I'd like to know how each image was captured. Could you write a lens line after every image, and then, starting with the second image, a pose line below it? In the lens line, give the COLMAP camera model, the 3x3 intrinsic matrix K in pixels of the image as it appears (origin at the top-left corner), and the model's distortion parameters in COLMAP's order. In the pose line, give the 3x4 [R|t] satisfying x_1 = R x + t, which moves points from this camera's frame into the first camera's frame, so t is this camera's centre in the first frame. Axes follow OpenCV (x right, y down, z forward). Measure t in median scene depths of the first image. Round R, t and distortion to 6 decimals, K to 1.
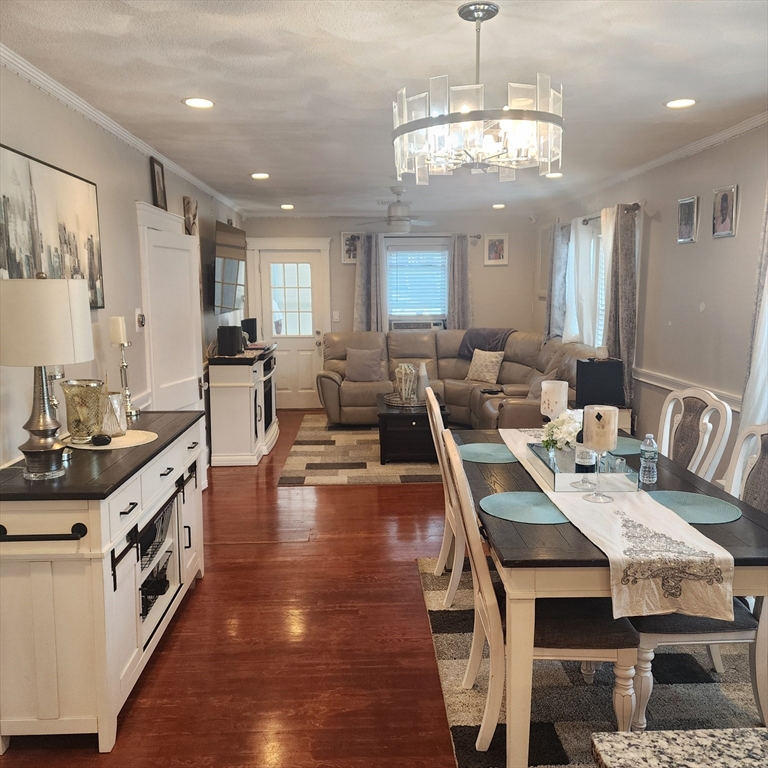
lens RADIAL K [[707.2, 0, 384.0], [0, 707.2, 384.0], [0, 0, 1]] dist [0.006719, -0.012106]
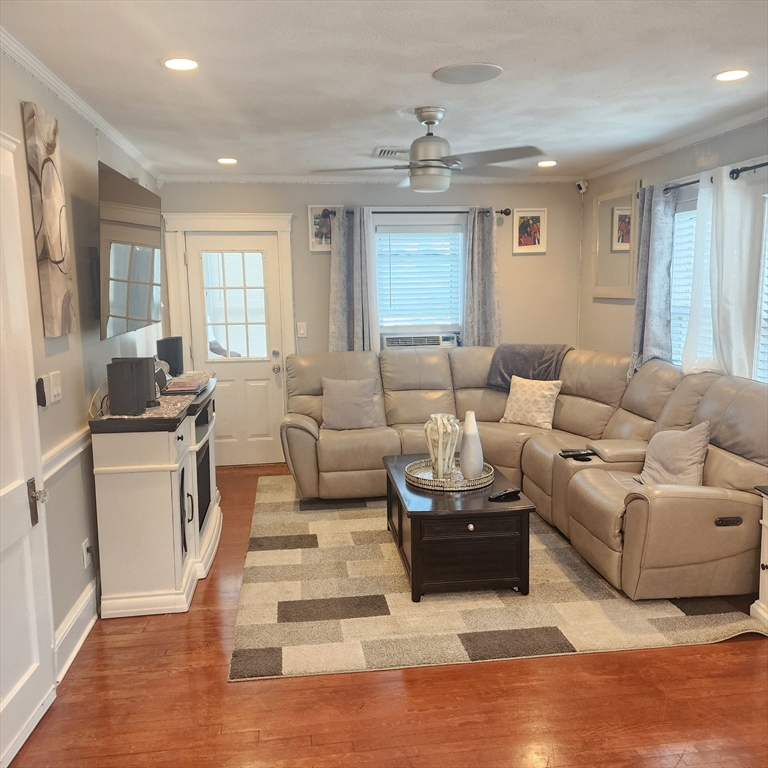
lens RADIAL K [[707.2, 0, 384.0], [0, 707.2, 384.0], [0, 0, 1]] dist [0.006719, -0.012106]
pose [[0.995479, -0.021584, 0.092497, -0.058259], [0.021683, 0.999765, -0.000064, -0.045220], [-0.092474, 0.002070, 0.995713, 0.342872]]
